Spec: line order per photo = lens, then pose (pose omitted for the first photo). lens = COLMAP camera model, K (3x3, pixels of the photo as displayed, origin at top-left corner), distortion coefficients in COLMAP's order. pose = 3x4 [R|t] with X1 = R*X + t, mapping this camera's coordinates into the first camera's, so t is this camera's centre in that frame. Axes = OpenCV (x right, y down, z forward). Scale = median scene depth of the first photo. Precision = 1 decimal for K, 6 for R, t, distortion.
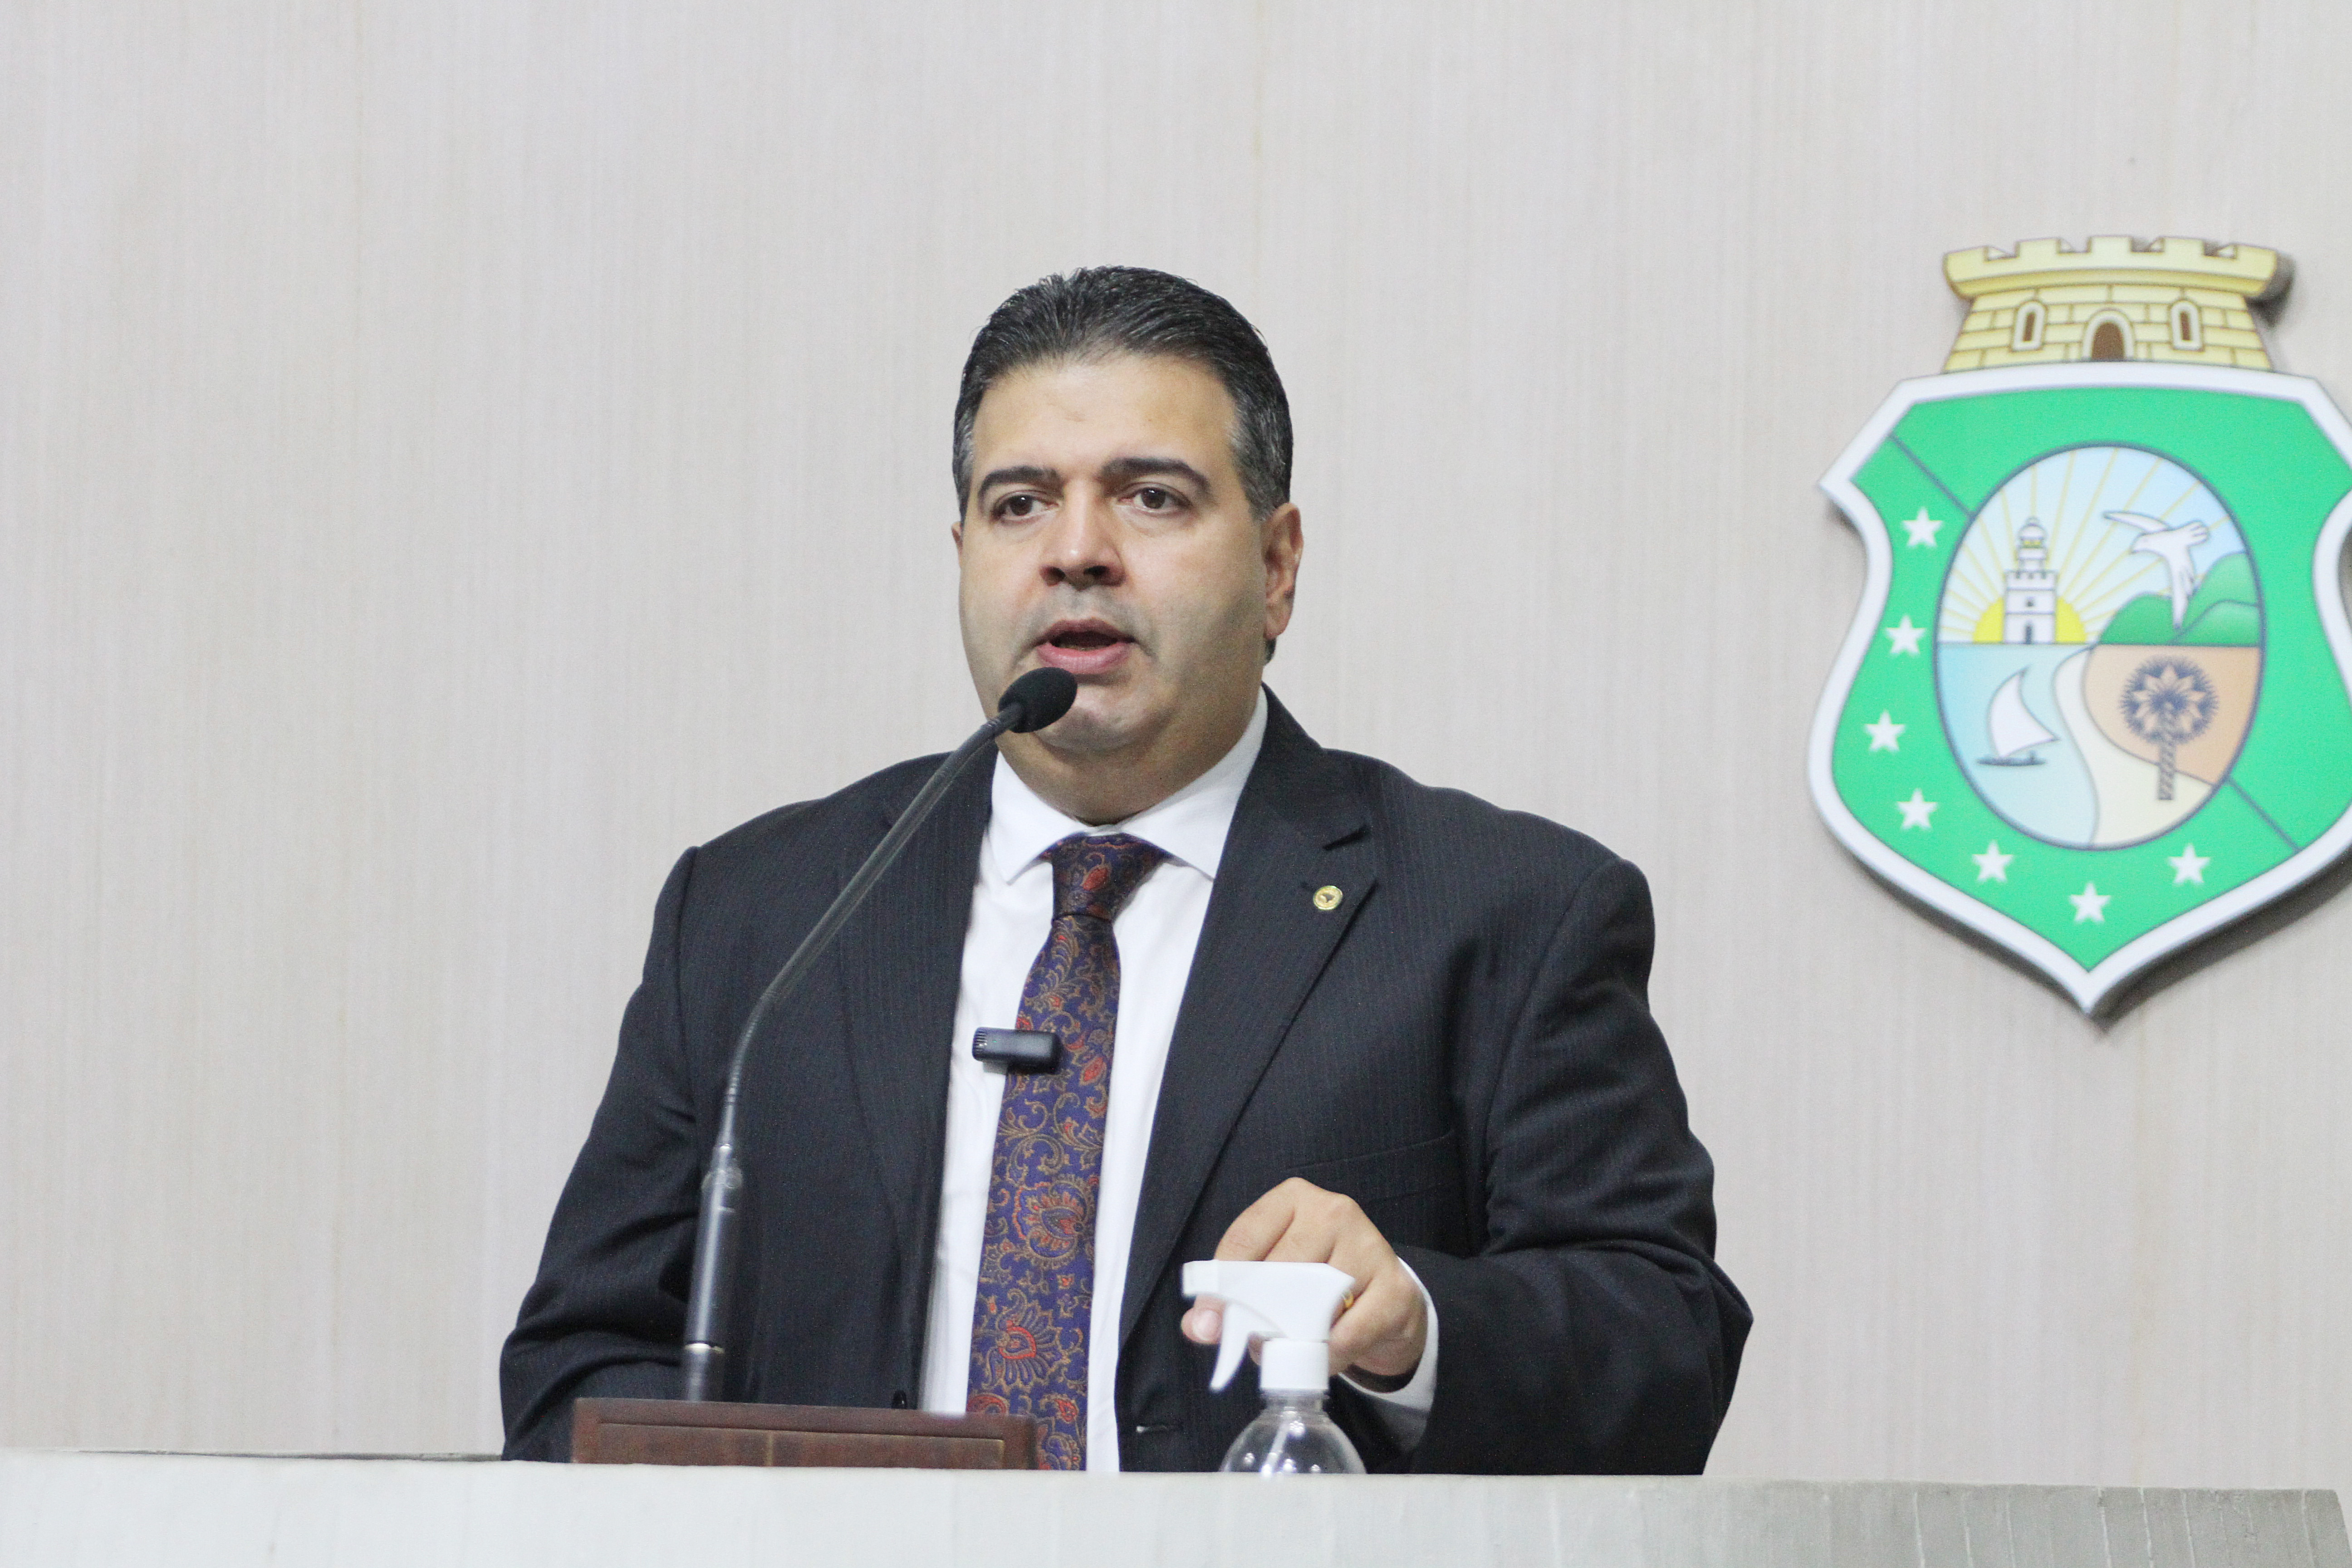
lens RADIAL K [[11676.3, 0, 1175.6], [0, 11676.3, 789.1], [0, 0, 1]] dist [0.322983, 0.000000]
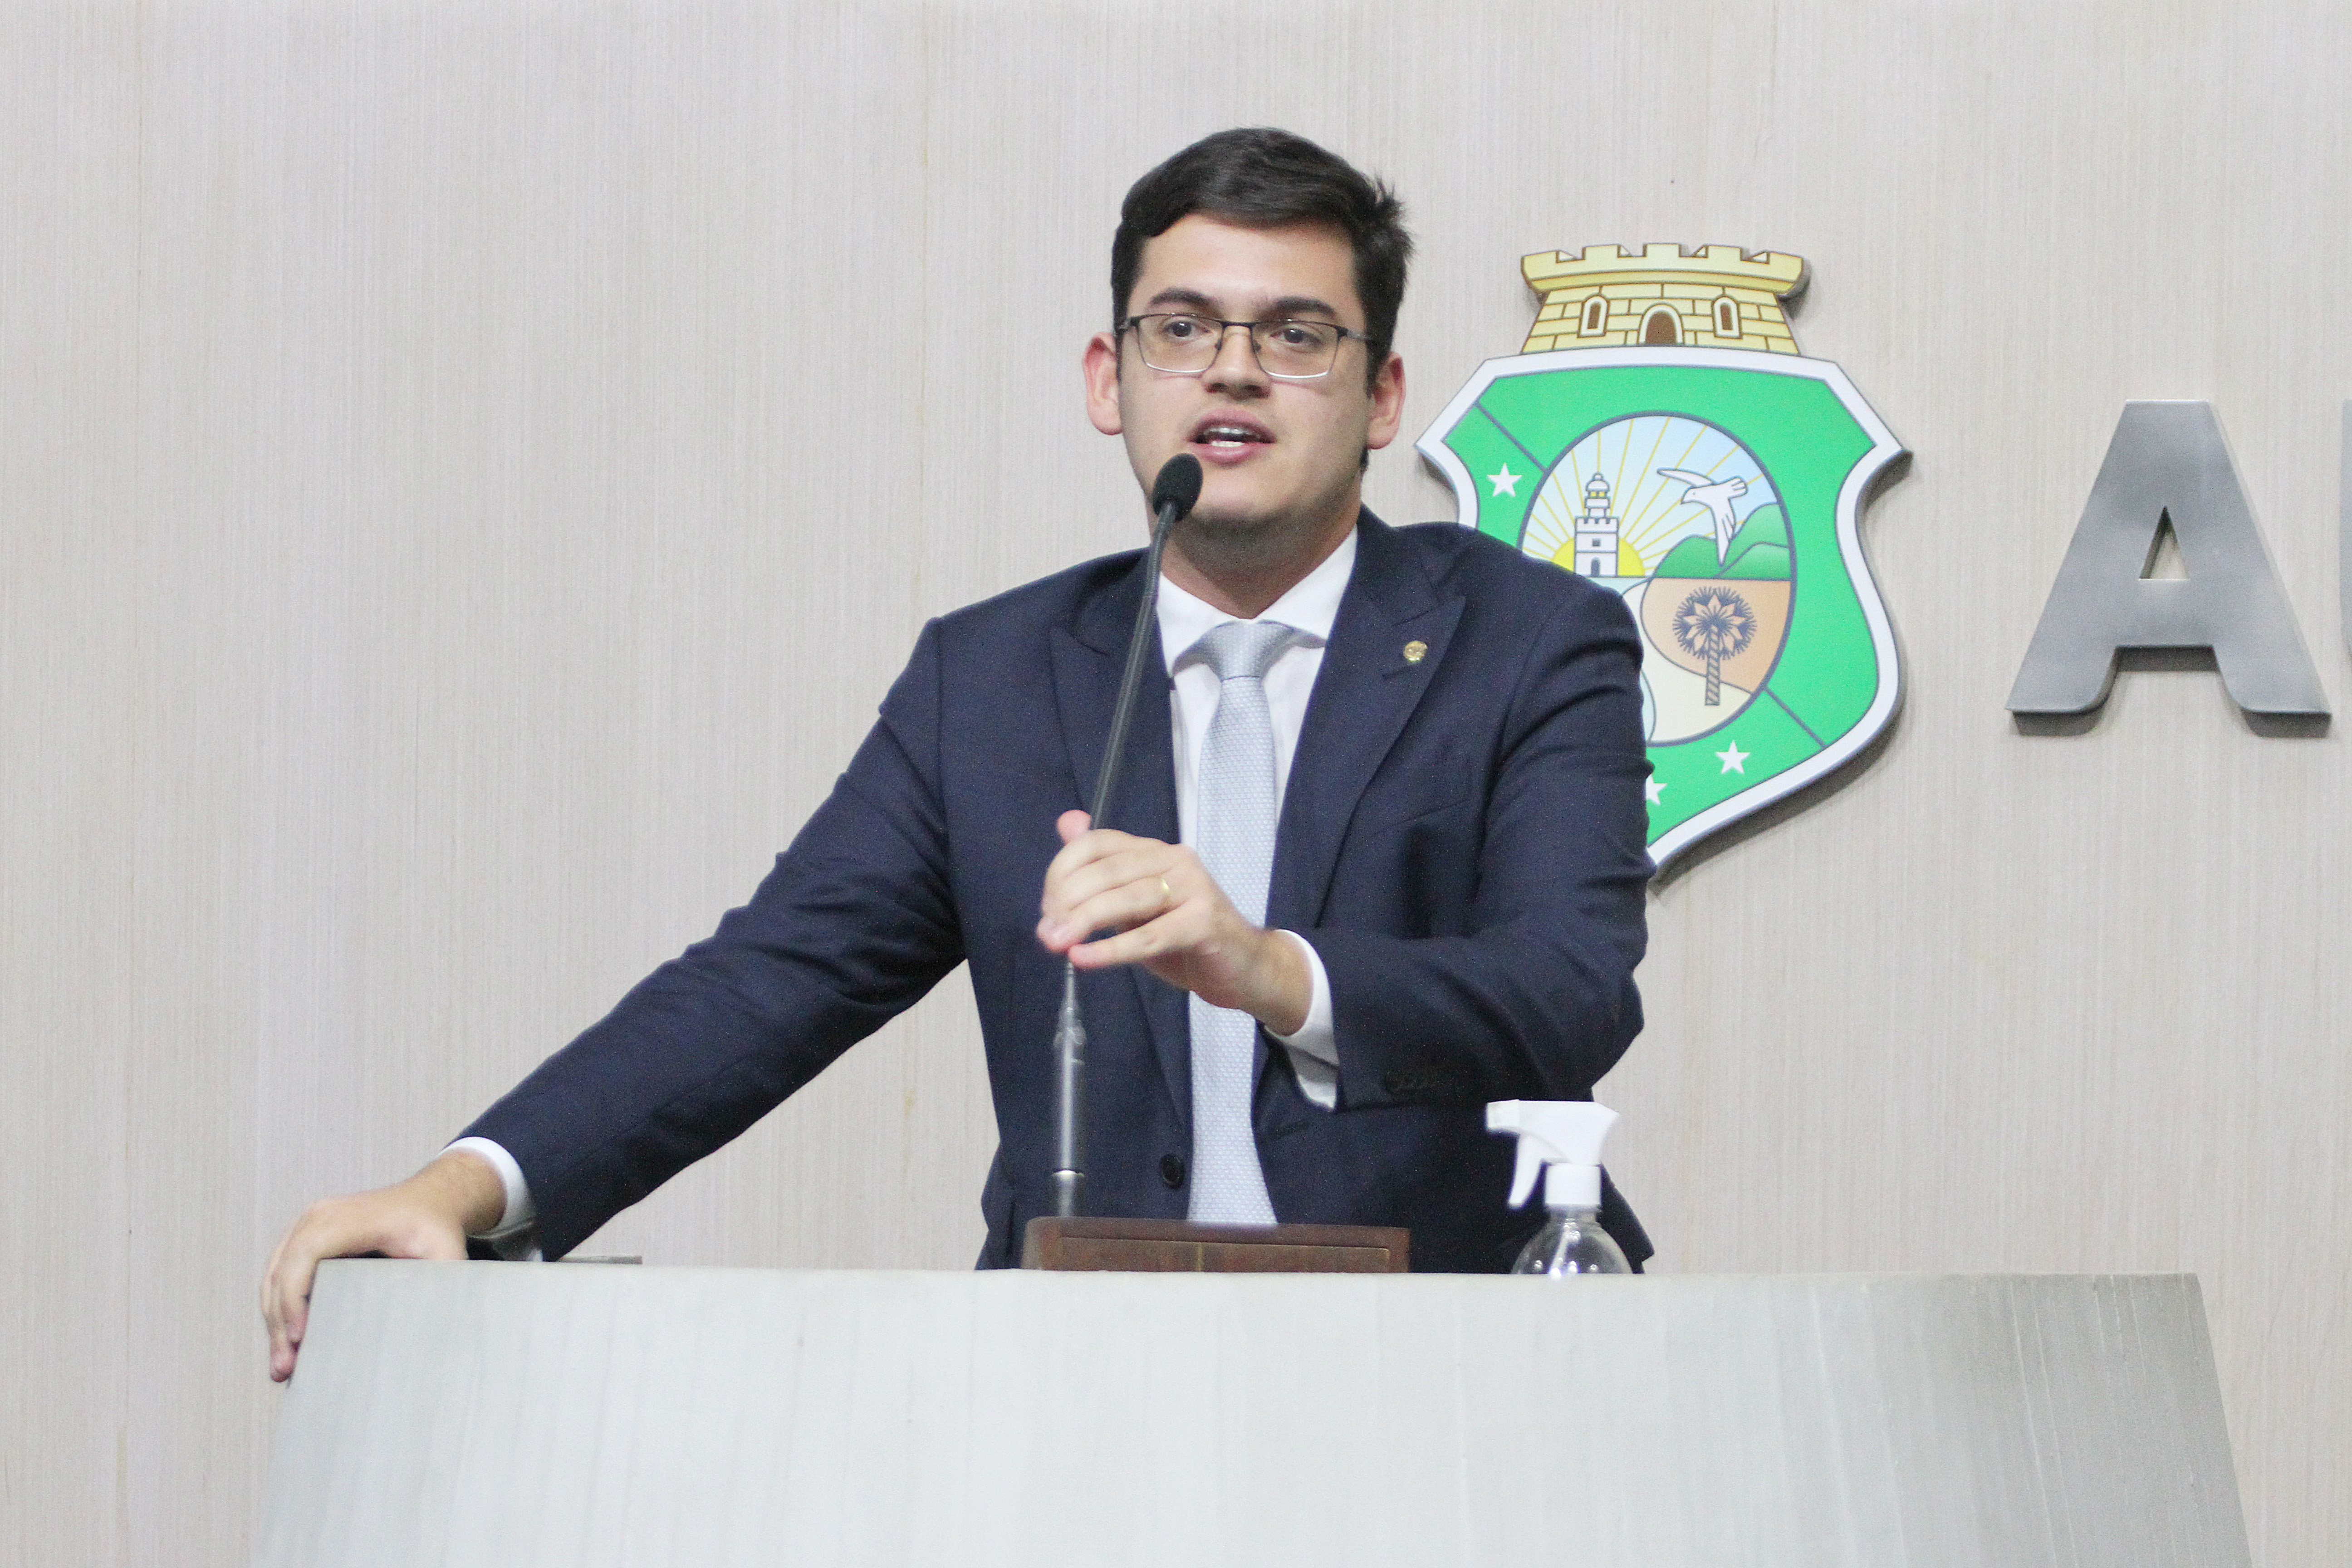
lens RADIAL K [[10073.0, 0, 1176.2], [0, 10073.0, 781.8], [0, 0, 1]] dist [-0.021934, 0.000000]
pose [[0.984170, -0.000559, 0.177226, -0.157225], [-0.002032, 0.999894, 0.014437, -0.006118], [-0.177215, -0.014568, 0.984064, -0.026506]]
